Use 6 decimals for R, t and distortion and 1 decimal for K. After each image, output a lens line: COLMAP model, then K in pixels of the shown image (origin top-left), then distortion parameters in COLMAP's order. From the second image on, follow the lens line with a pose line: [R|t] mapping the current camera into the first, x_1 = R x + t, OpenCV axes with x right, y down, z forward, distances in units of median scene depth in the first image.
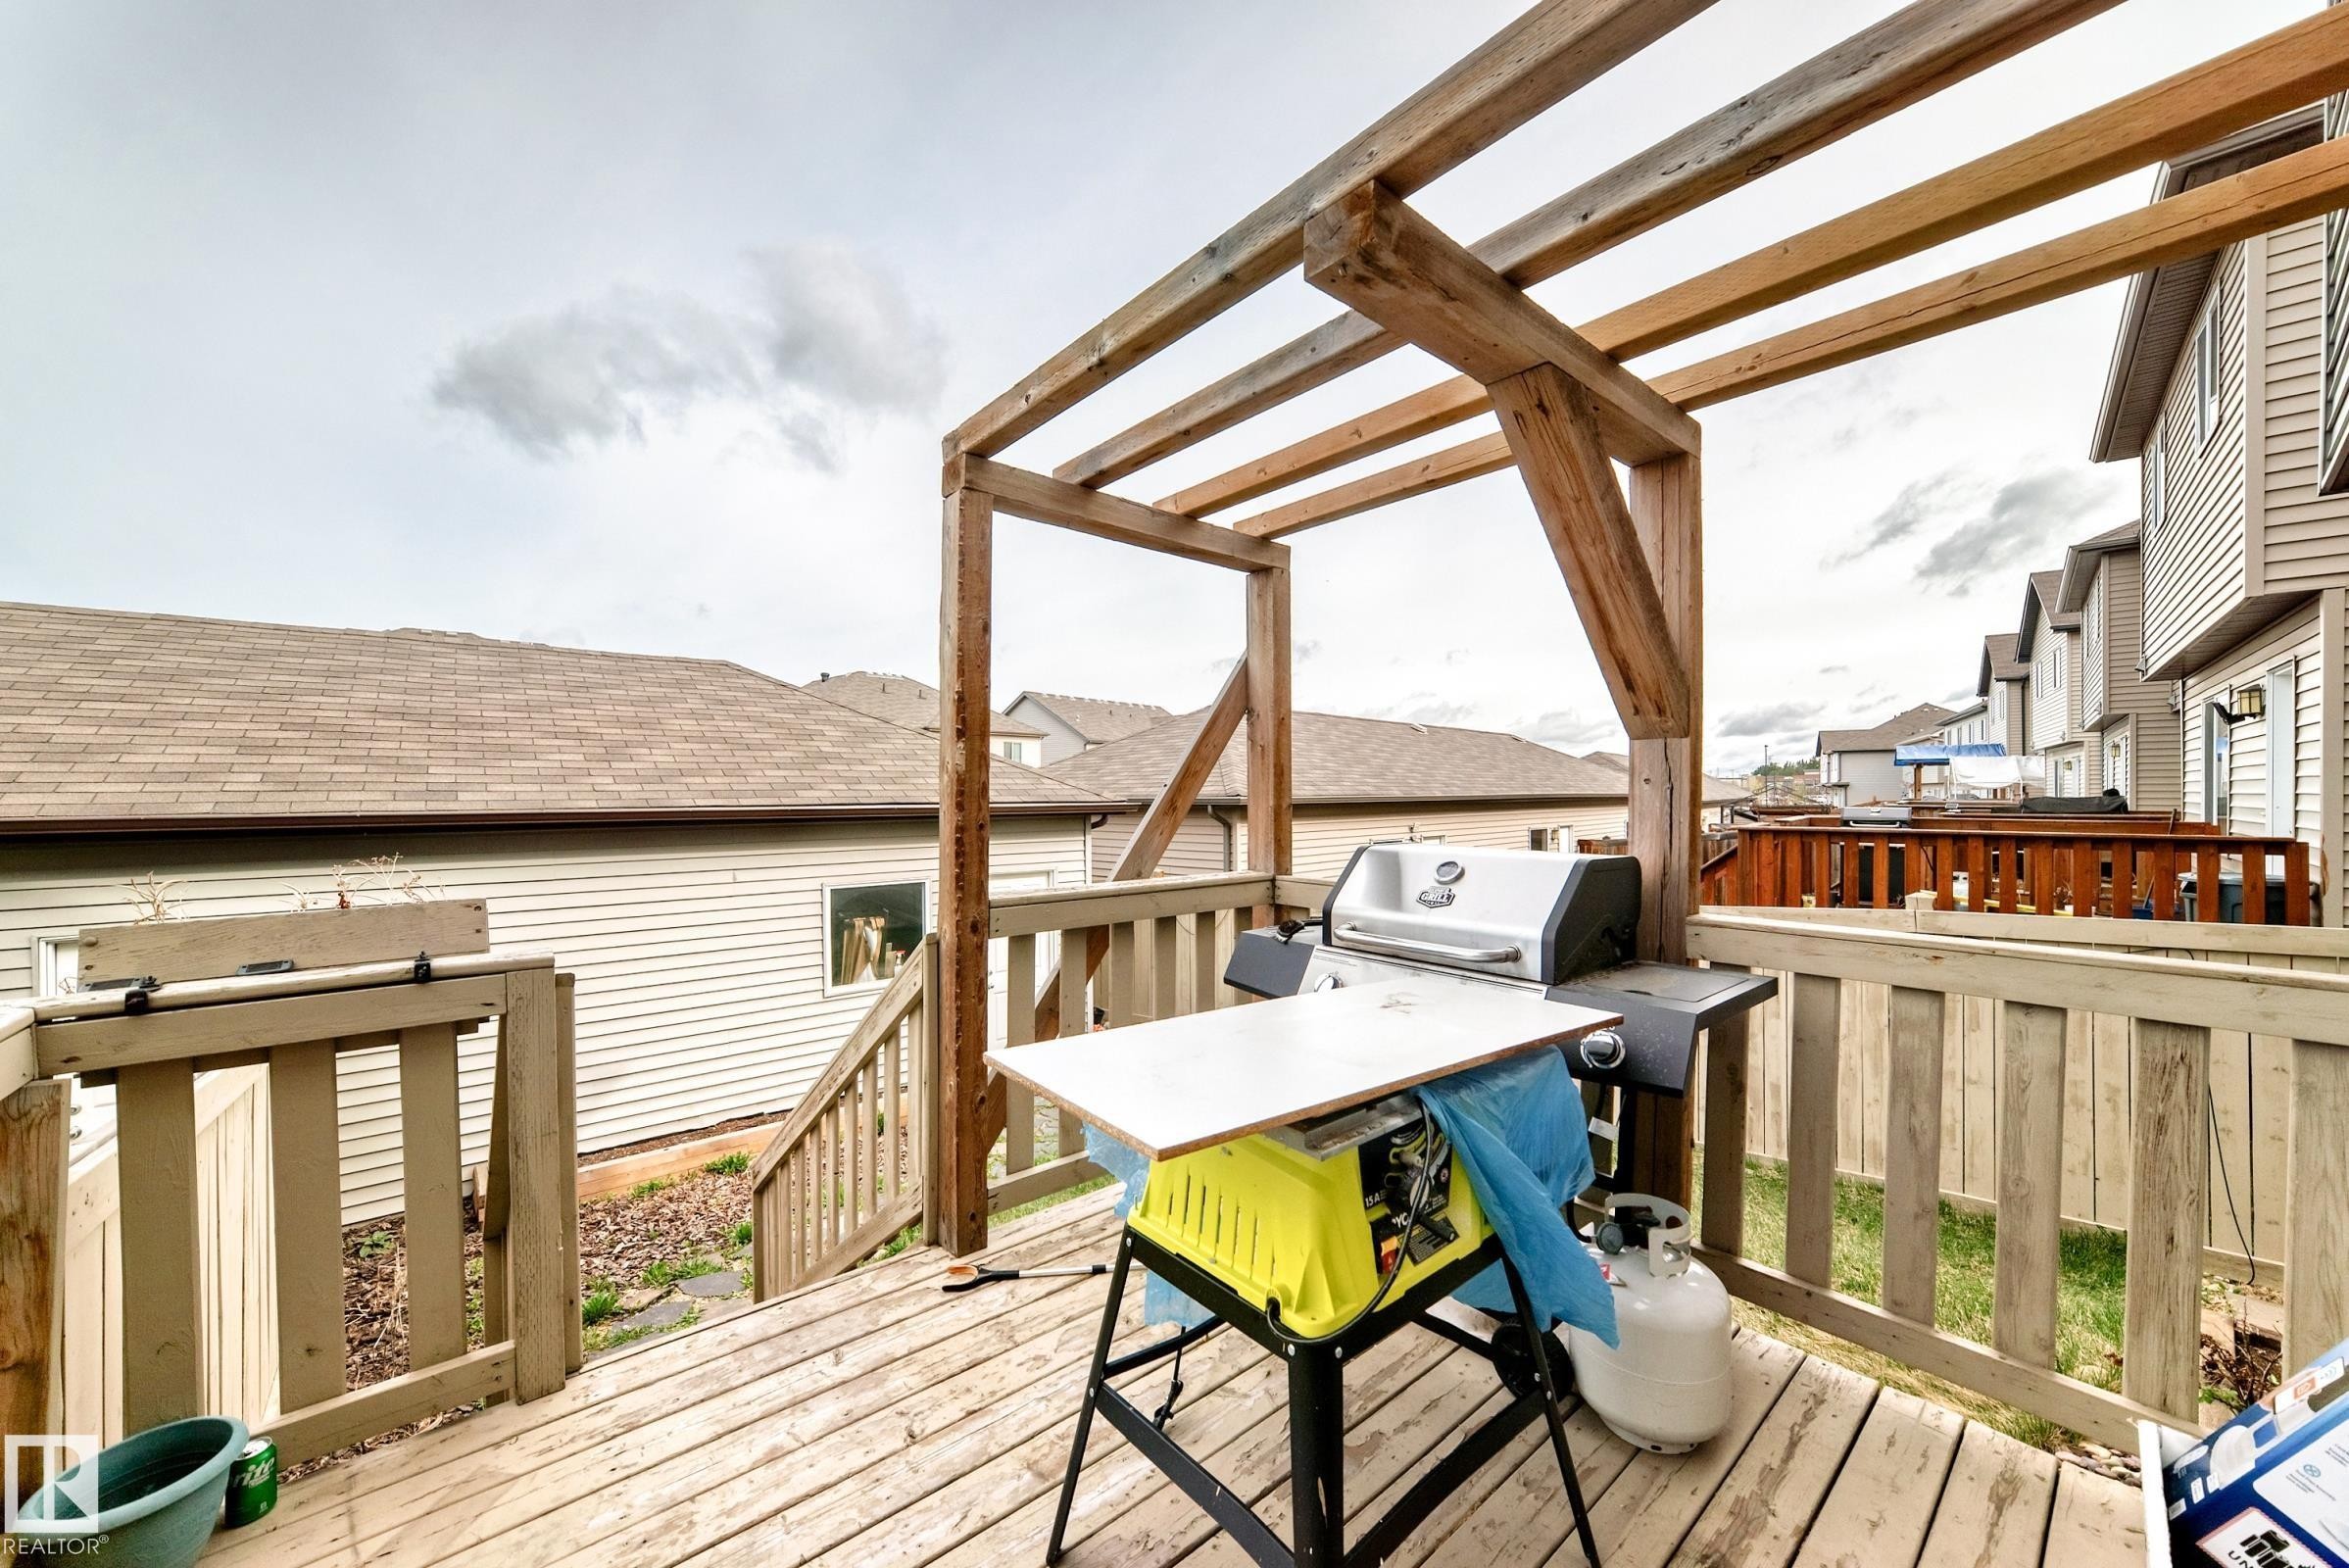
lens RADIAL K [[865.1, 0, 1174.8], [0, 865.1, 807.1], [0, 0, 1]] dist [-0.000299, -0.000039]
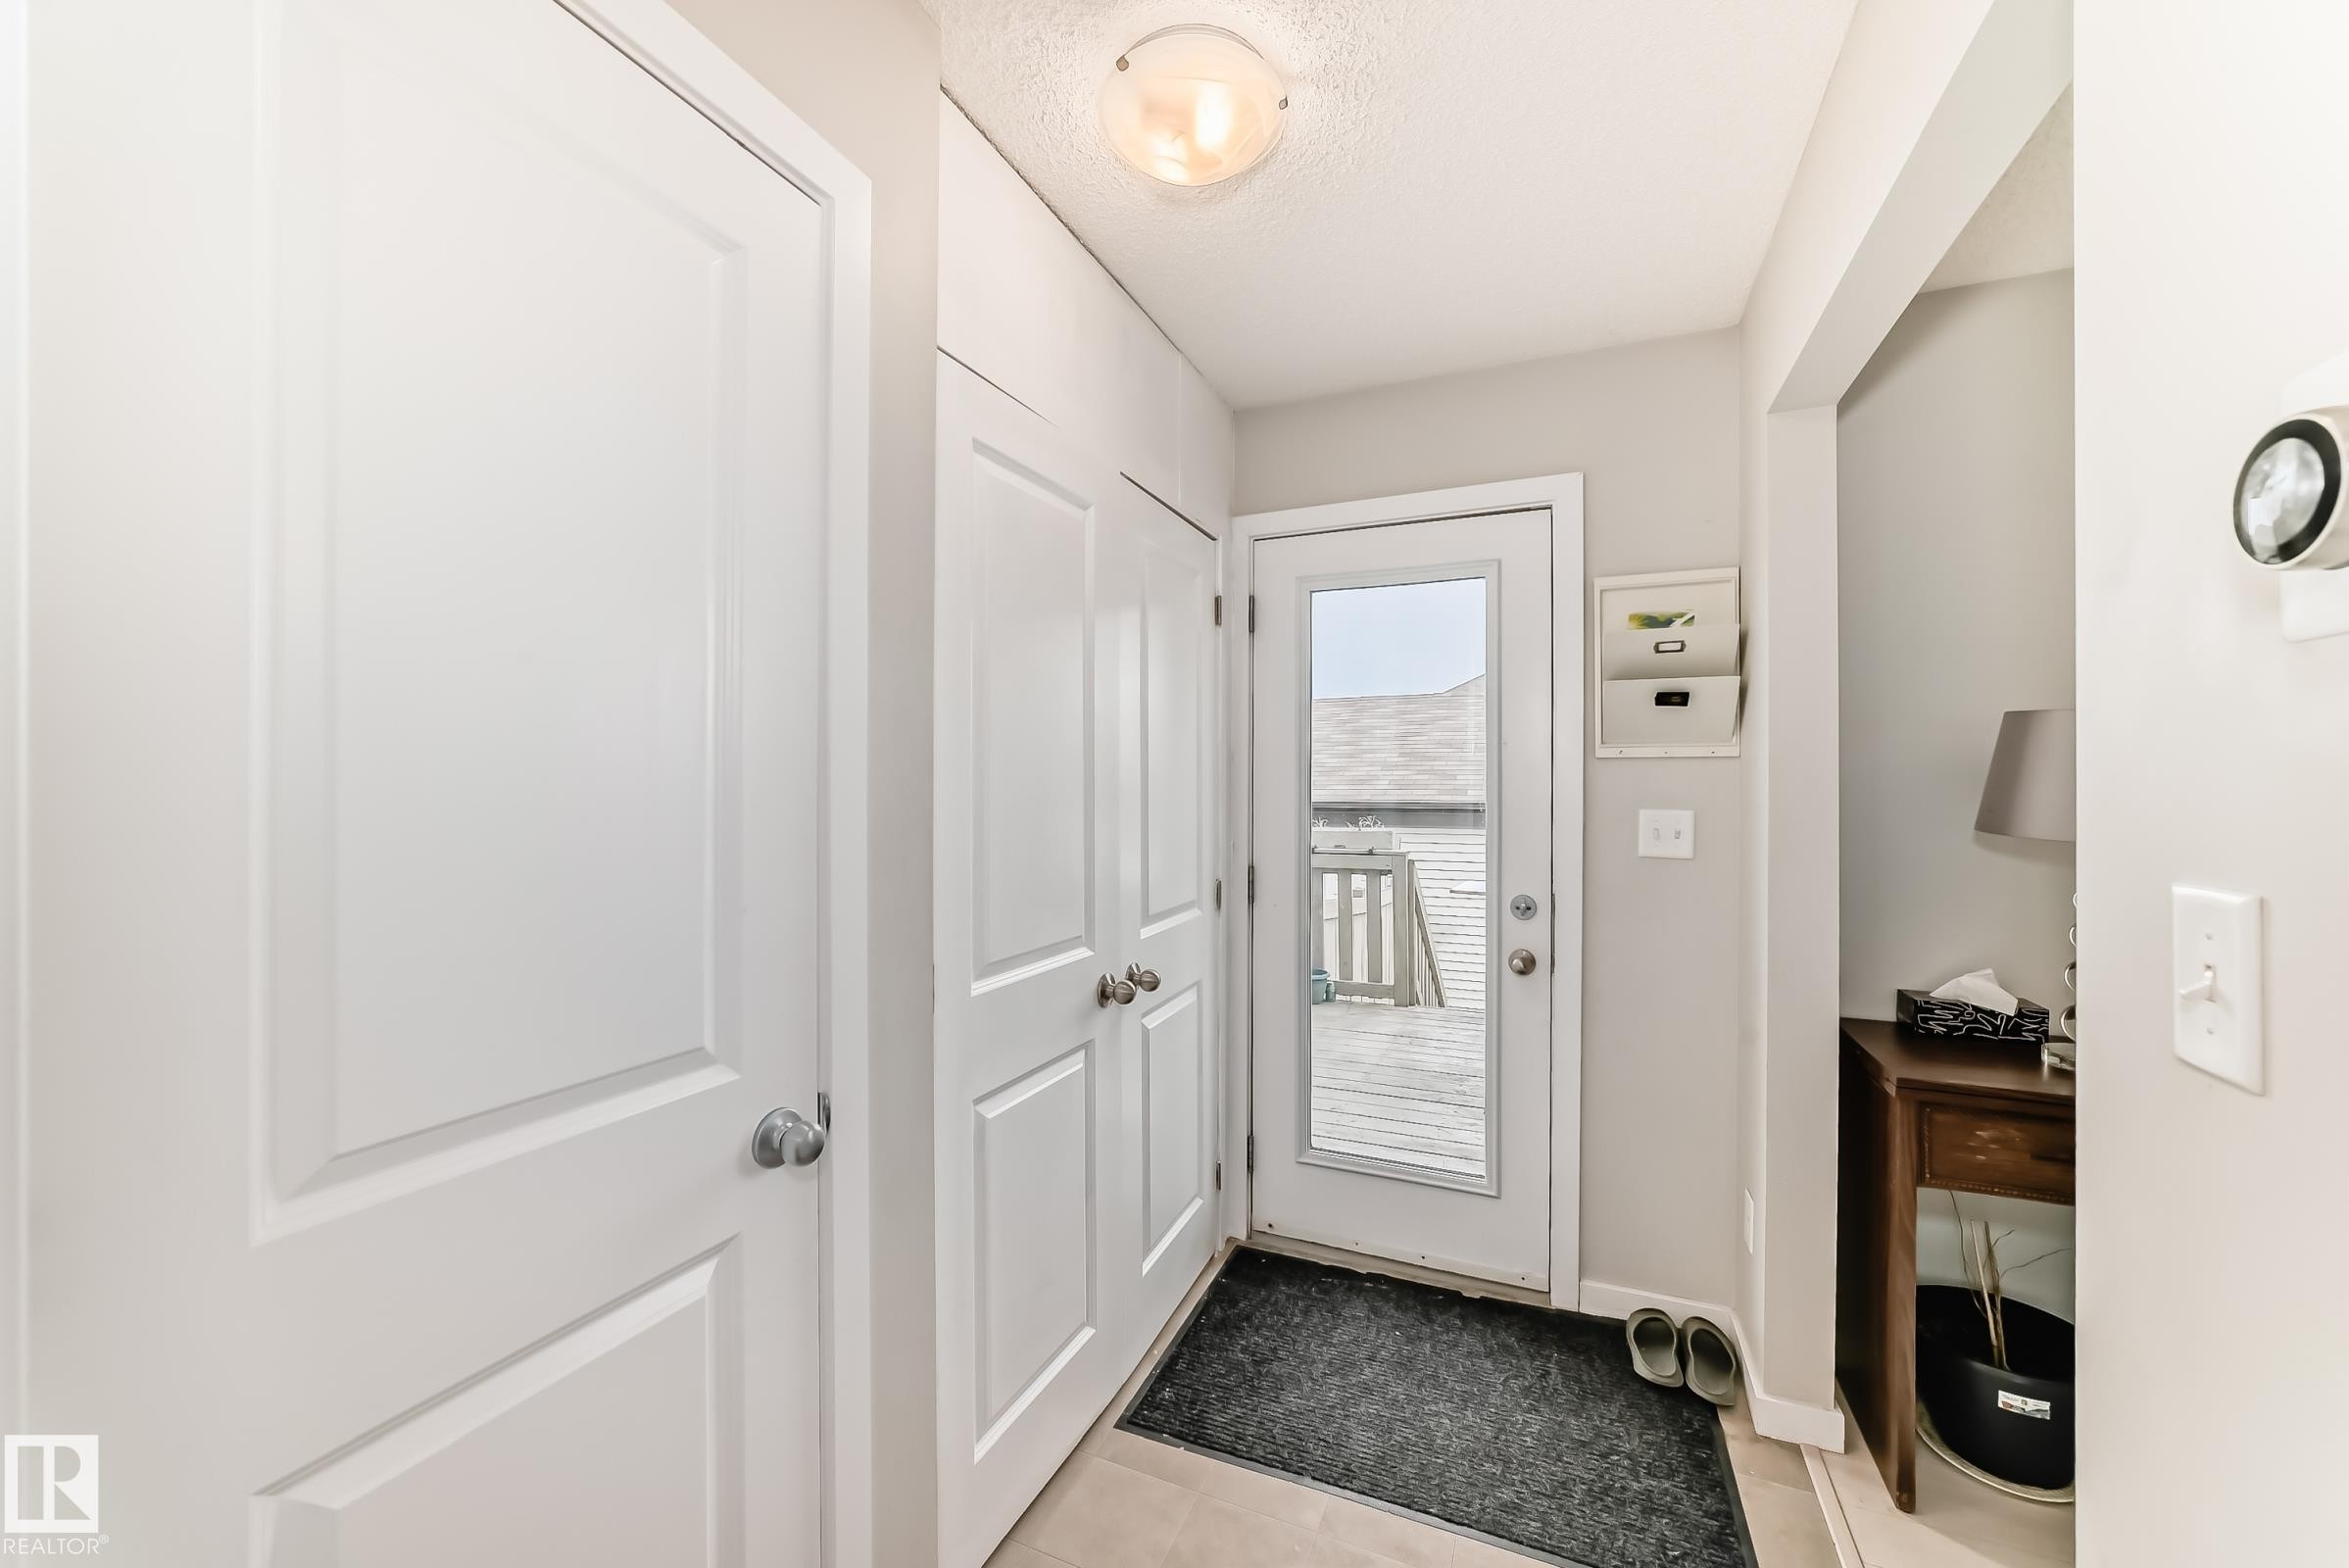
lens RADIAL K [[888.0, 0, 1174.5], [0, 888.0, 784.0], [0, 0, 1]] dist [-0.000601, -0.000063]
pose [[0.447607, -0.003081, -0.894225, 1.504609], [-0.012401, 0.999877, -0.009653, -0.014551], [0.894144, 0.015409, 0.447513, -0.961089]]
